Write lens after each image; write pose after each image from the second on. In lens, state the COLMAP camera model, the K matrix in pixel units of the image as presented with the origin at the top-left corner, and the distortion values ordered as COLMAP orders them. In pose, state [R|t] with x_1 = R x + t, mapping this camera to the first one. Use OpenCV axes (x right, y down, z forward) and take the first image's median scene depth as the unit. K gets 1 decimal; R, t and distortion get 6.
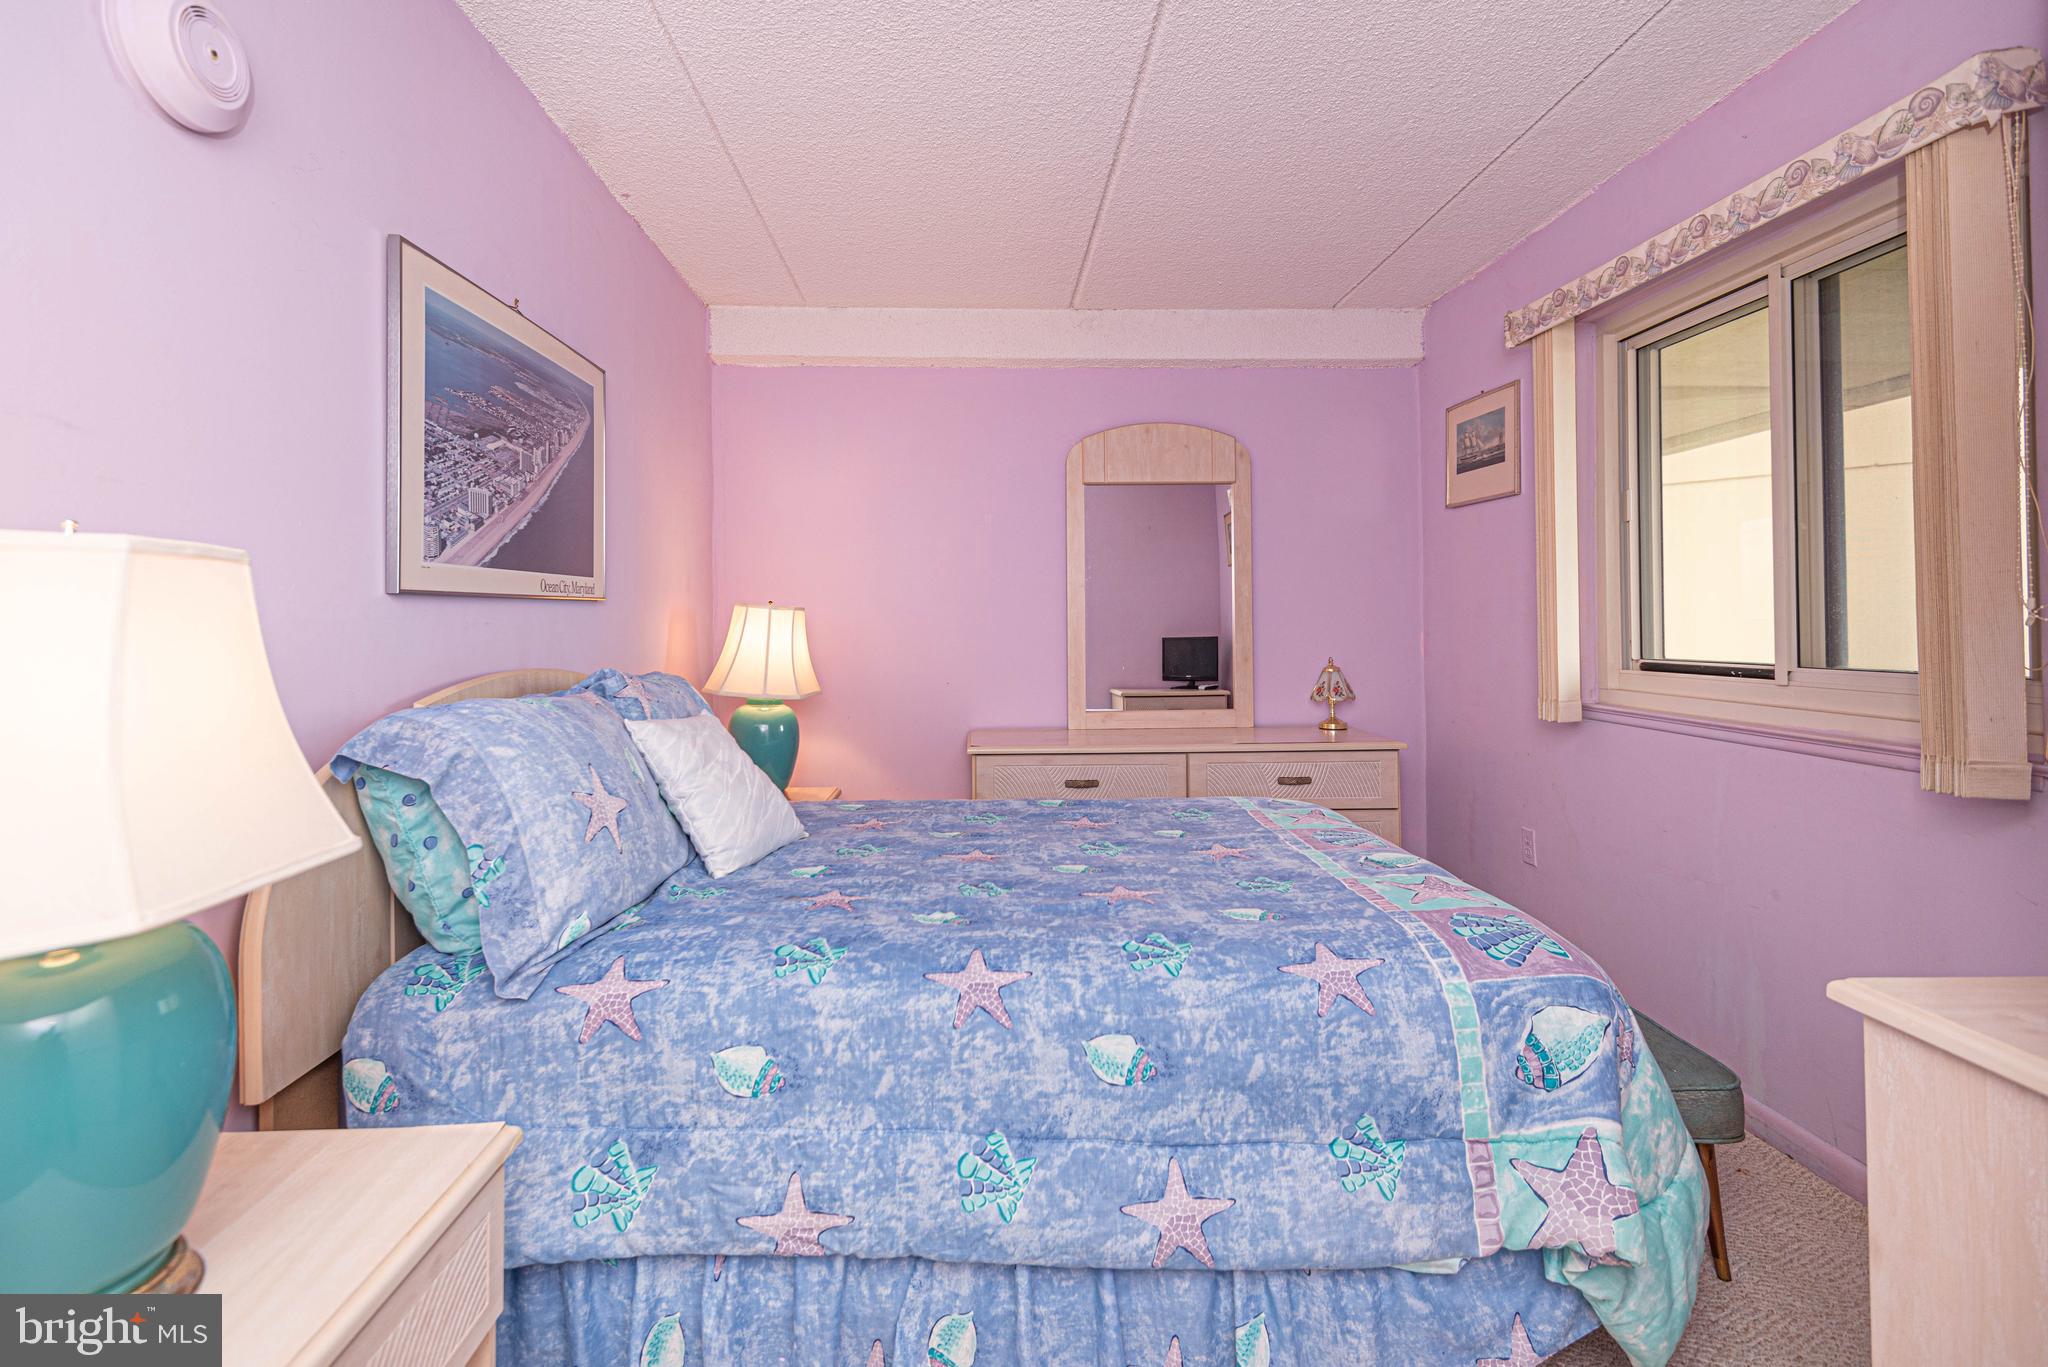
lens RADIAL K [[954.2, 0, 1033.4], [0, 954.2, 567.1], [0, 0, 1]] dist [0.014868, -0.009157]
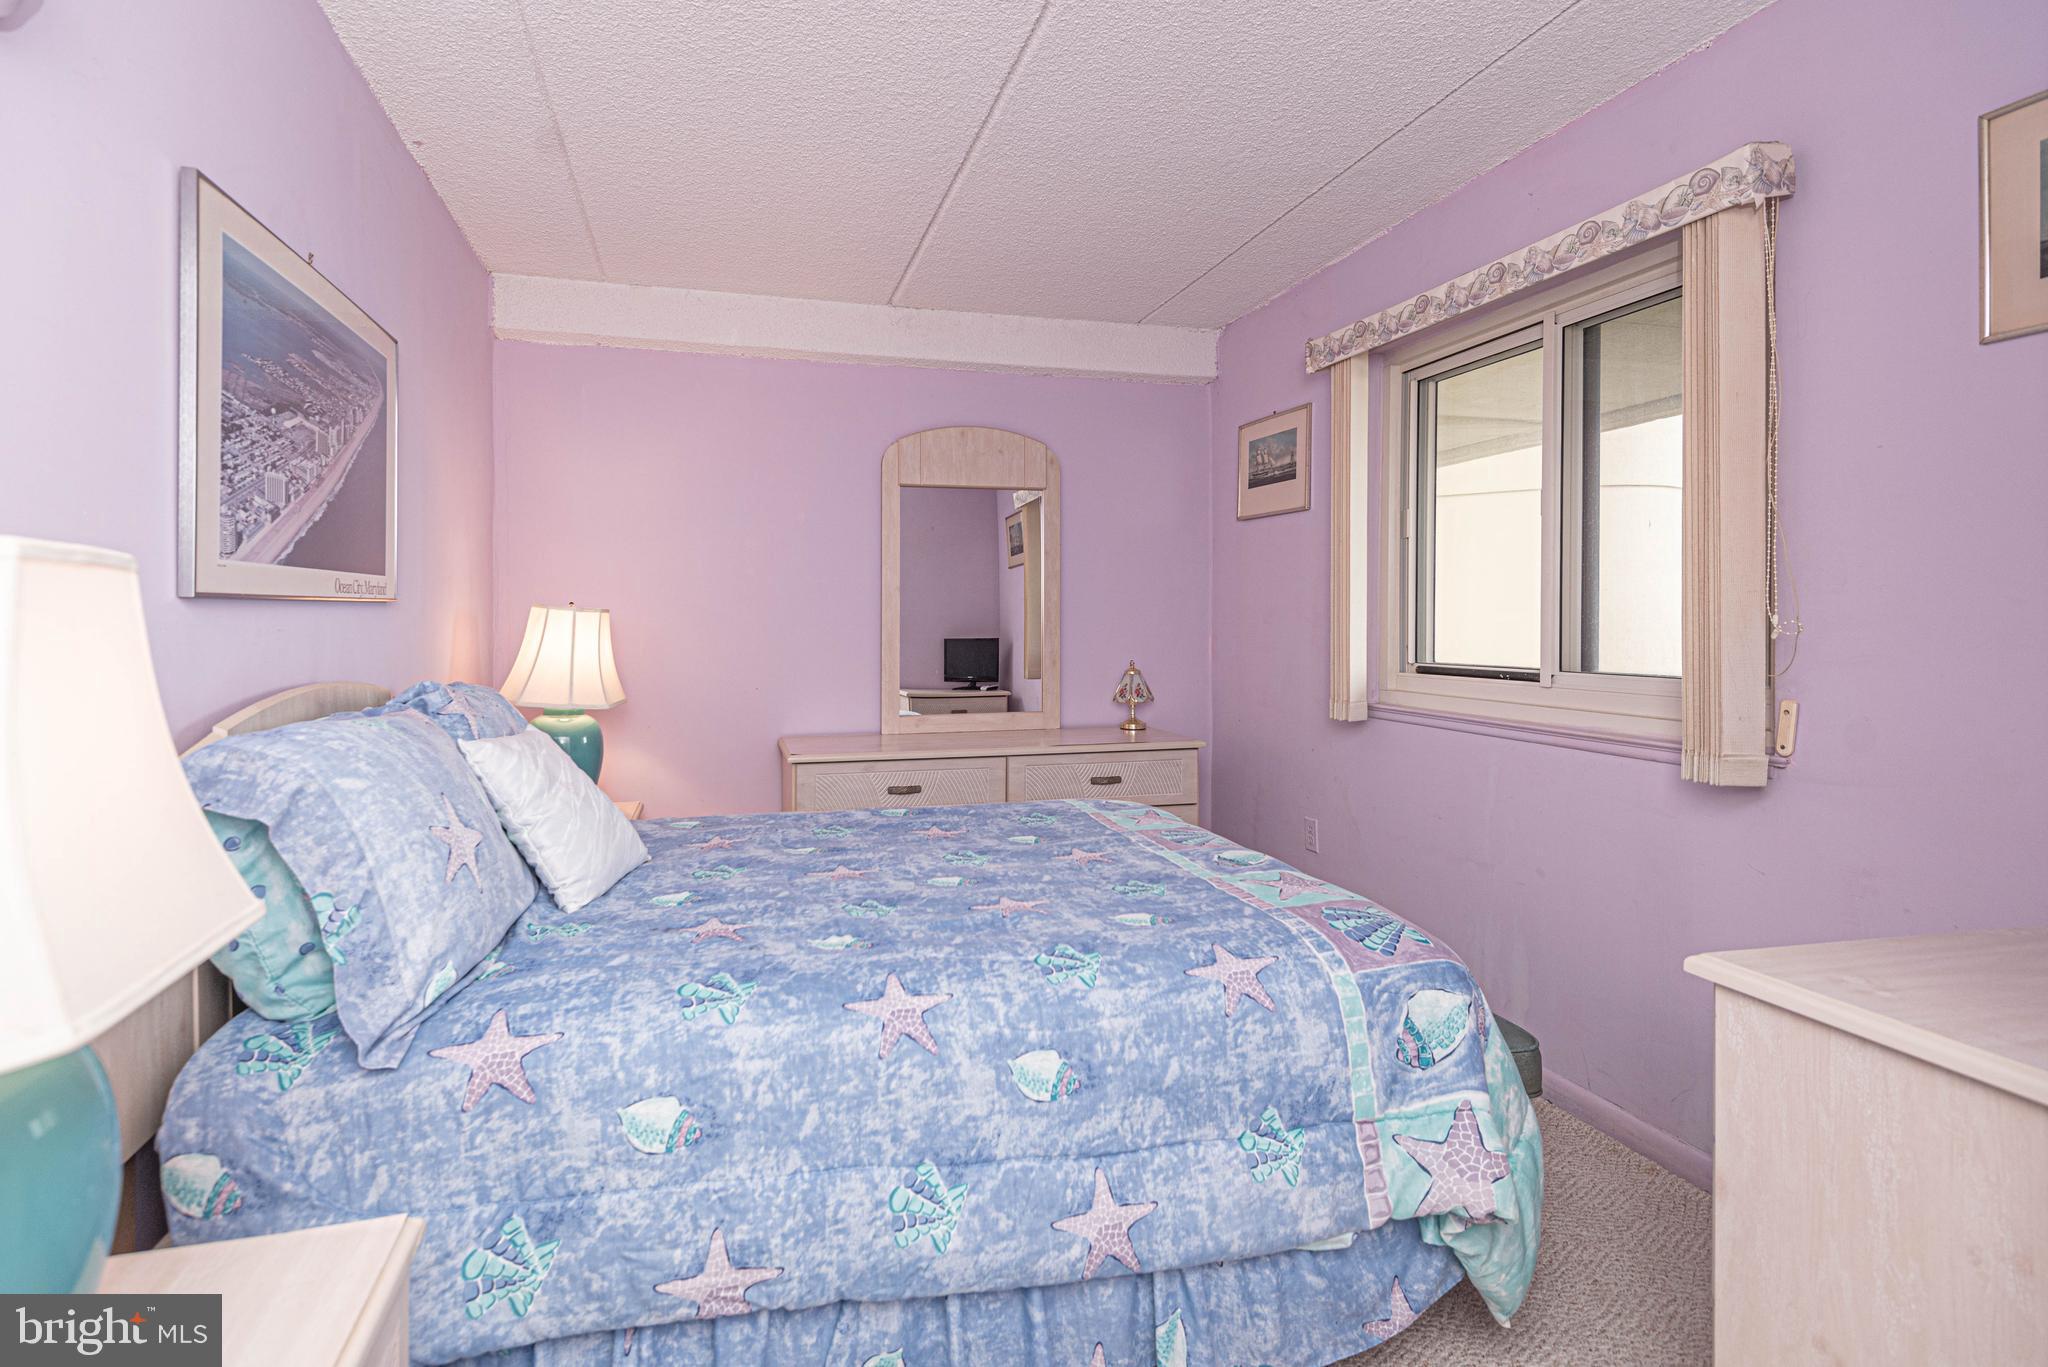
lens RADIAL K [[954.2, 0, 964.2], [0, 954.2, 582.8], [0, 0, 1]] dist [0.014868, -0.009157]
pose [[0.980559, 0.013190, 0.195778, -0.187424], [-0.016792, 0.999719, 0.016748, -0.011754], [-0.195502, -0.019710, 0.980505, 0.050667]]
